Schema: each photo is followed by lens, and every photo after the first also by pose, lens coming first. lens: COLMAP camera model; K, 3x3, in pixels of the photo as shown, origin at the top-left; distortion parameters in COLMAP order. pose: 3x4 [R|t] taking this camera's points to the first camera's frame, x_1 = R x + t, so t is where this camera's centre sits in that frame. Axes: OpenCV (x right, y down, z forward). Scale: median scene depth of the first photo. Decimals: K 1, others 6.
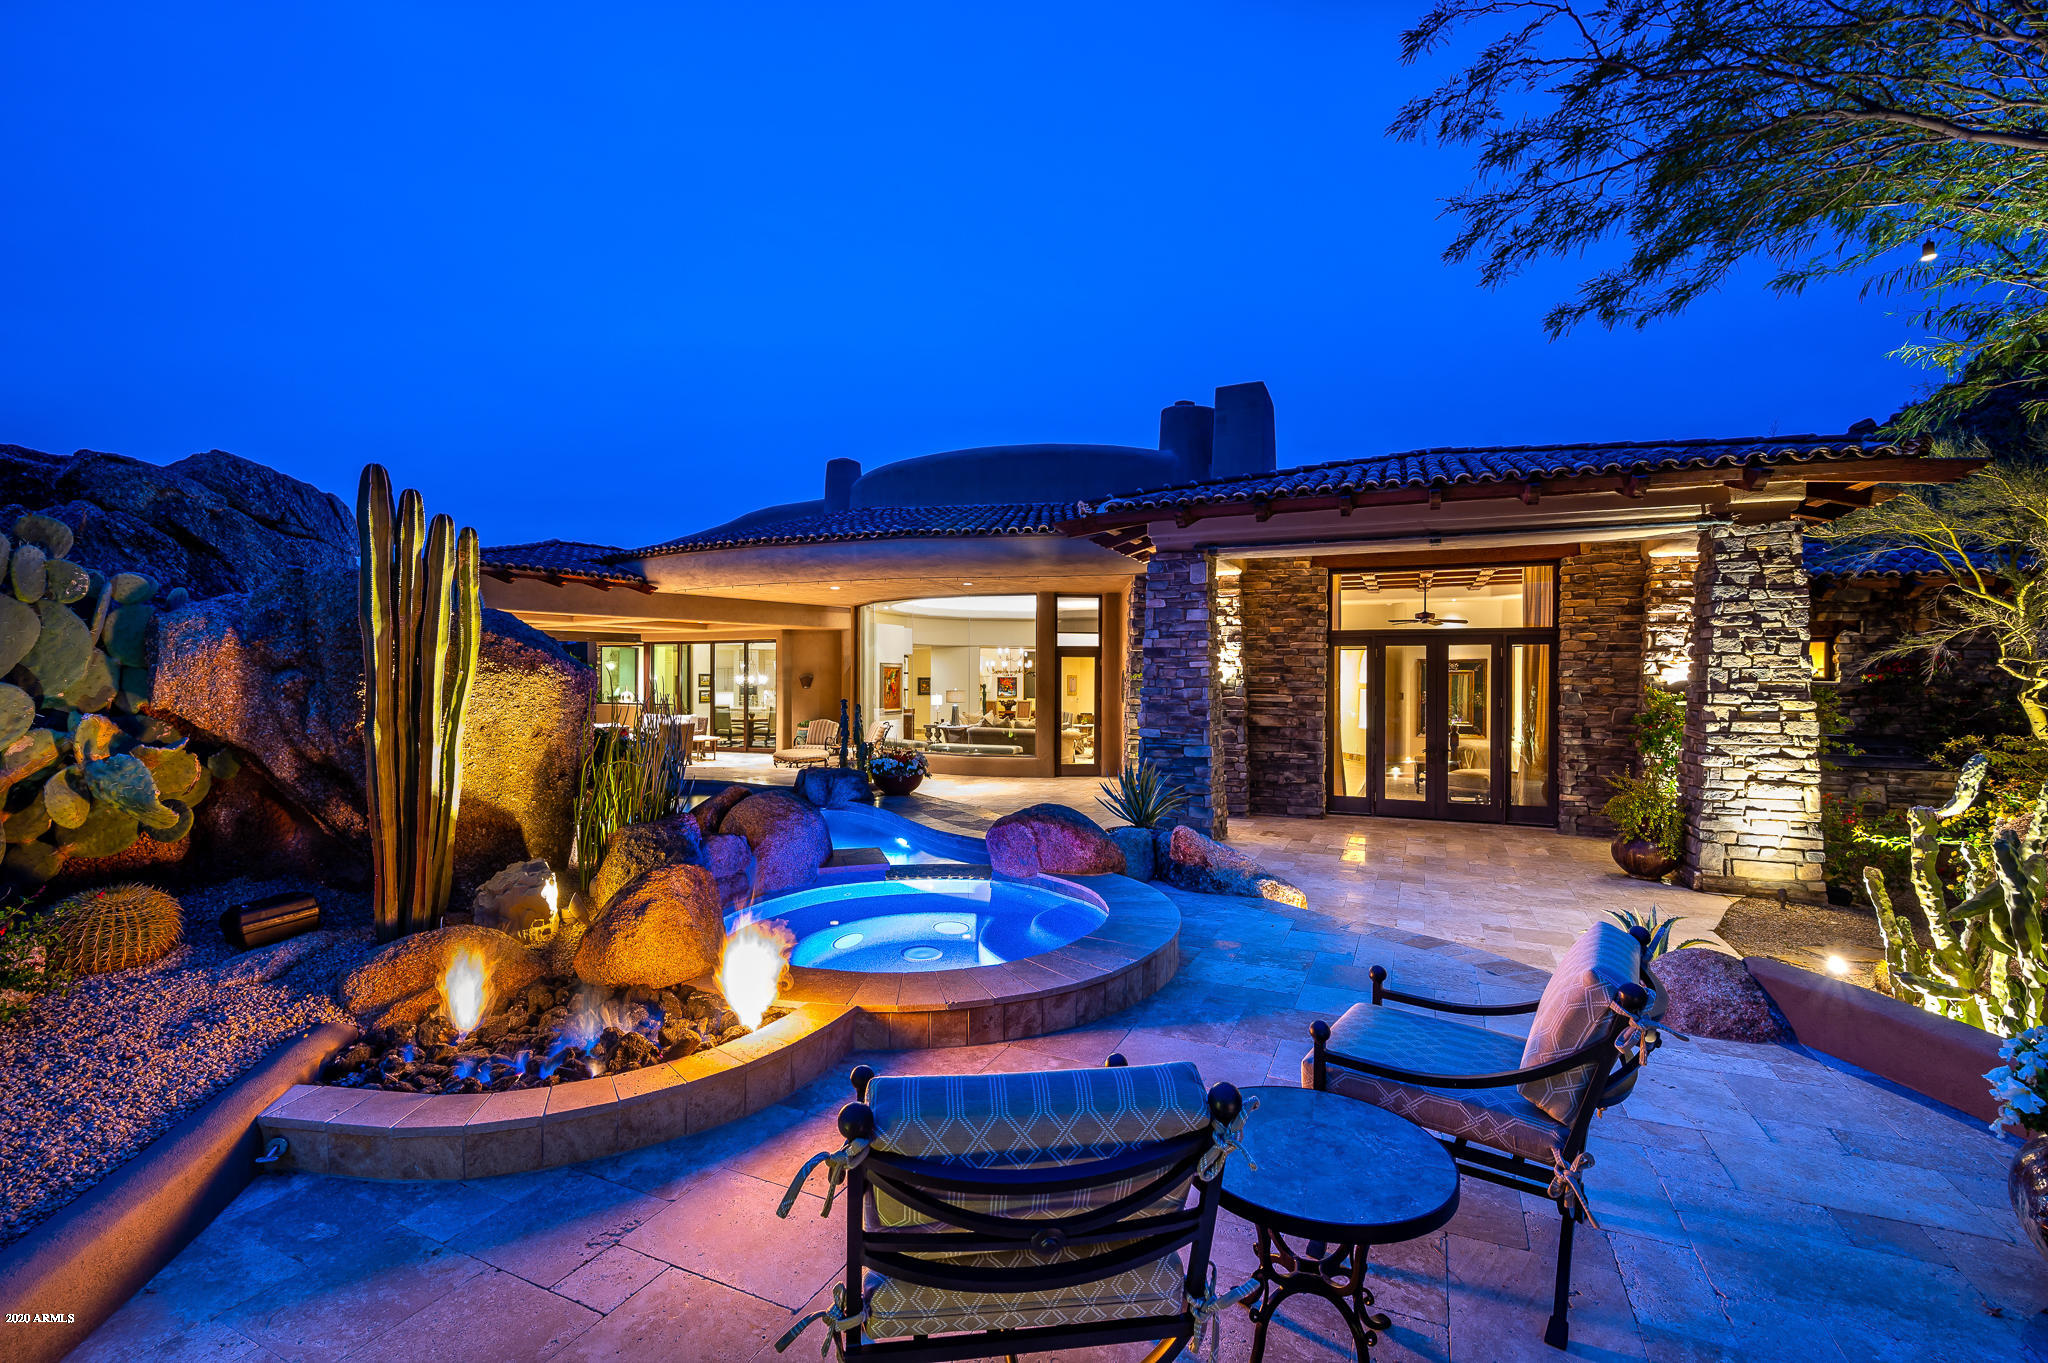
lens RADIAL K [[919.3, 0, 1024.0], [0, 919.3, 681.5], [0, 0, 1]] dist [-0.000756, 0.000011]
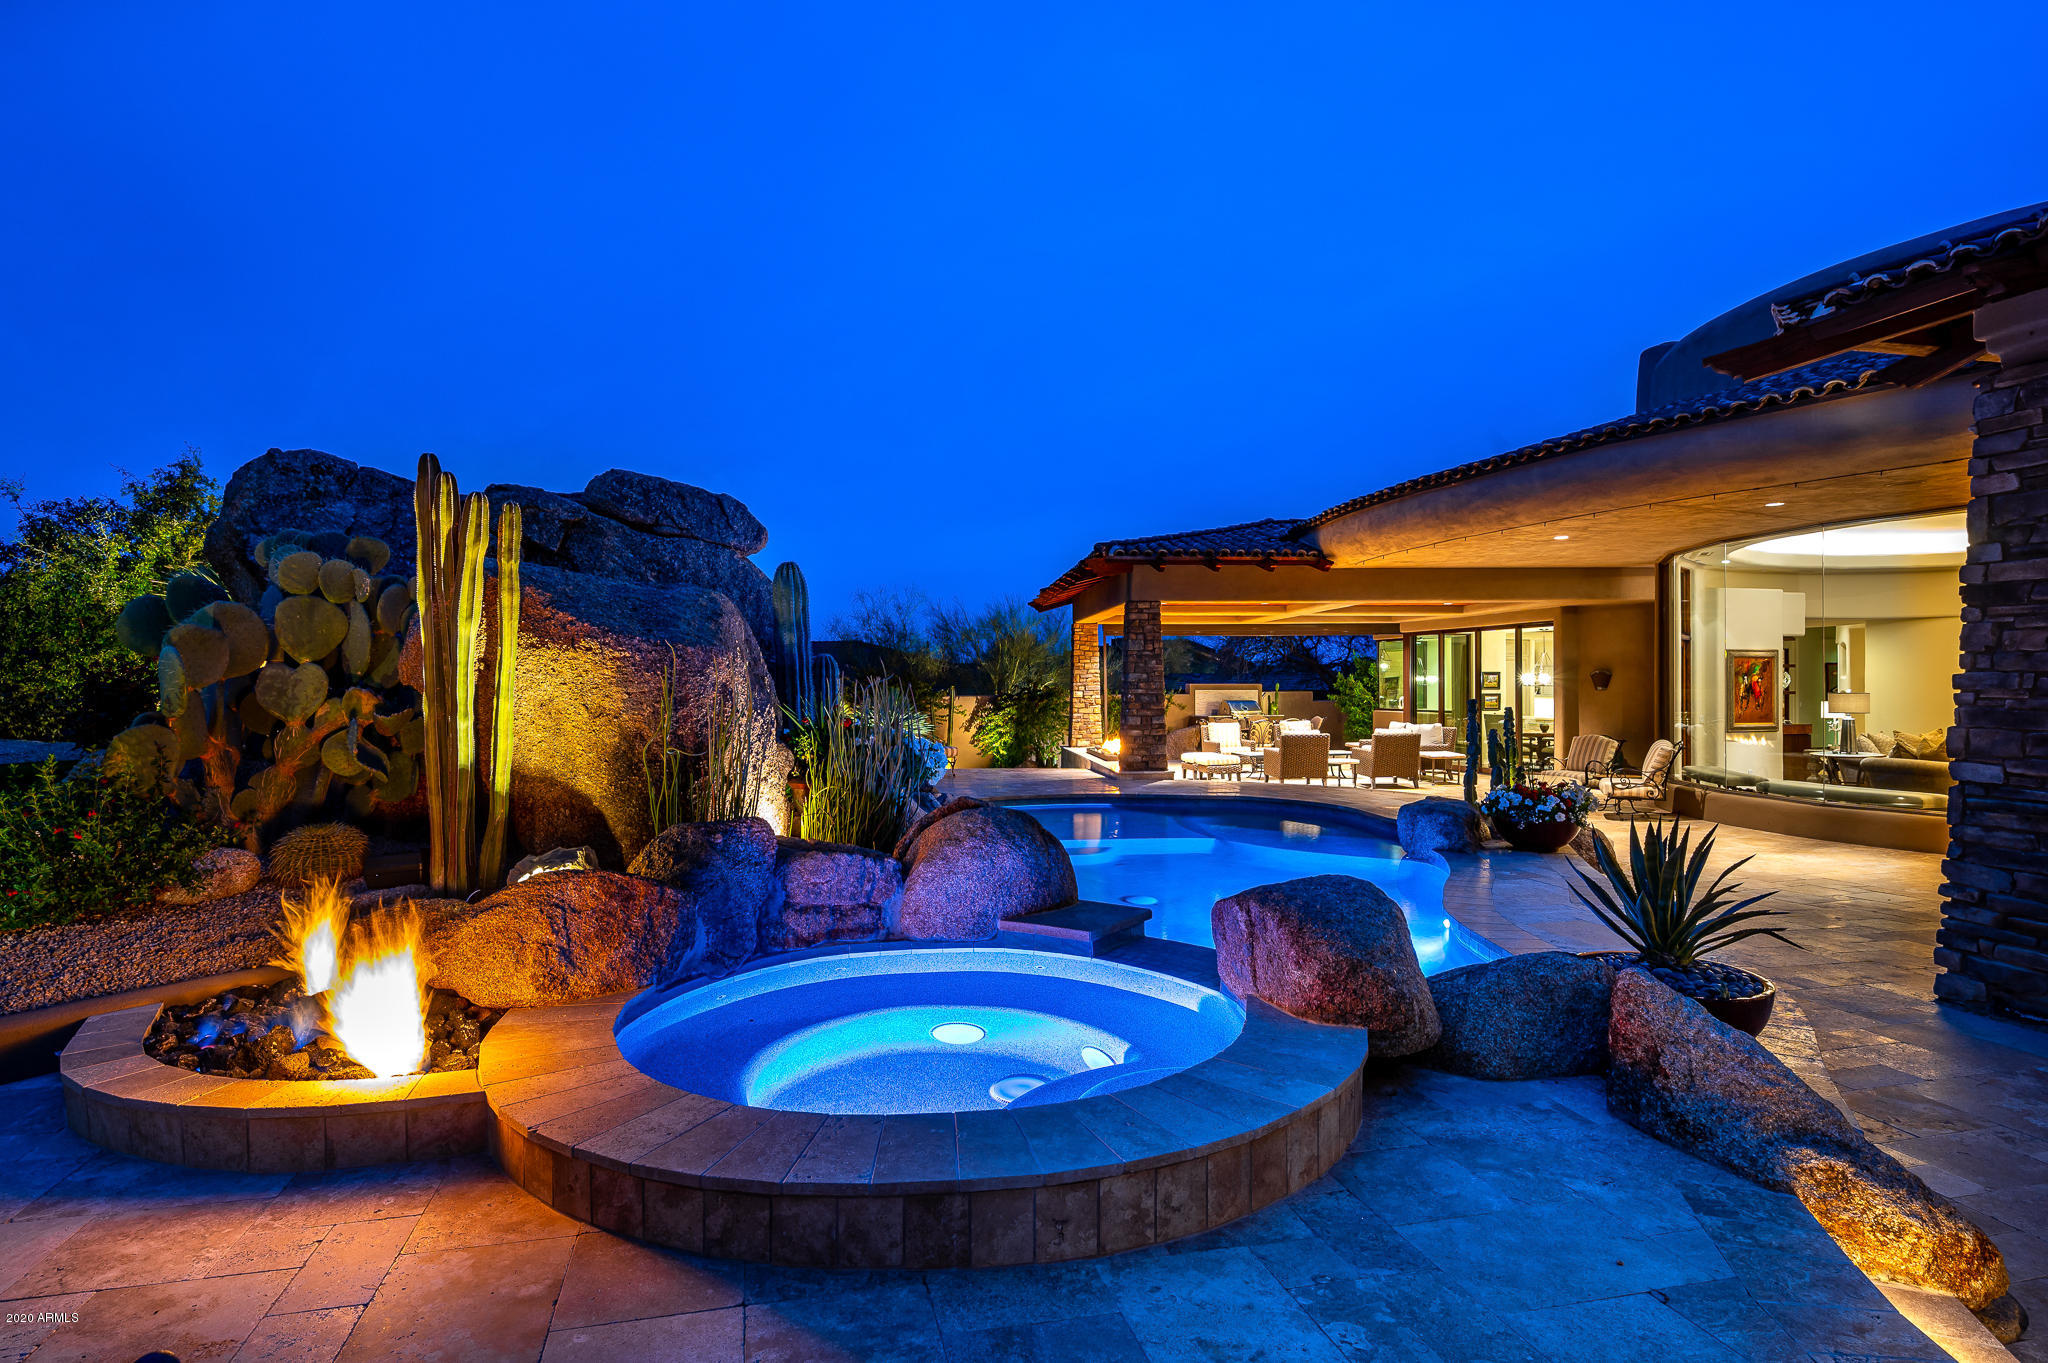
lens RADIAL K [[1090.7, 0, 1024.0], [0, 1090.7, 681.5], [0, 0, 1]] dist [0.002235, 0.000842]
pose [[0.608306, -0.007835, -0.793664, 0.283179], [0.000919, 0.999958, -0.009167, 0.015891], [0.793702, 0.004847, 0.608287, 0.307141]]
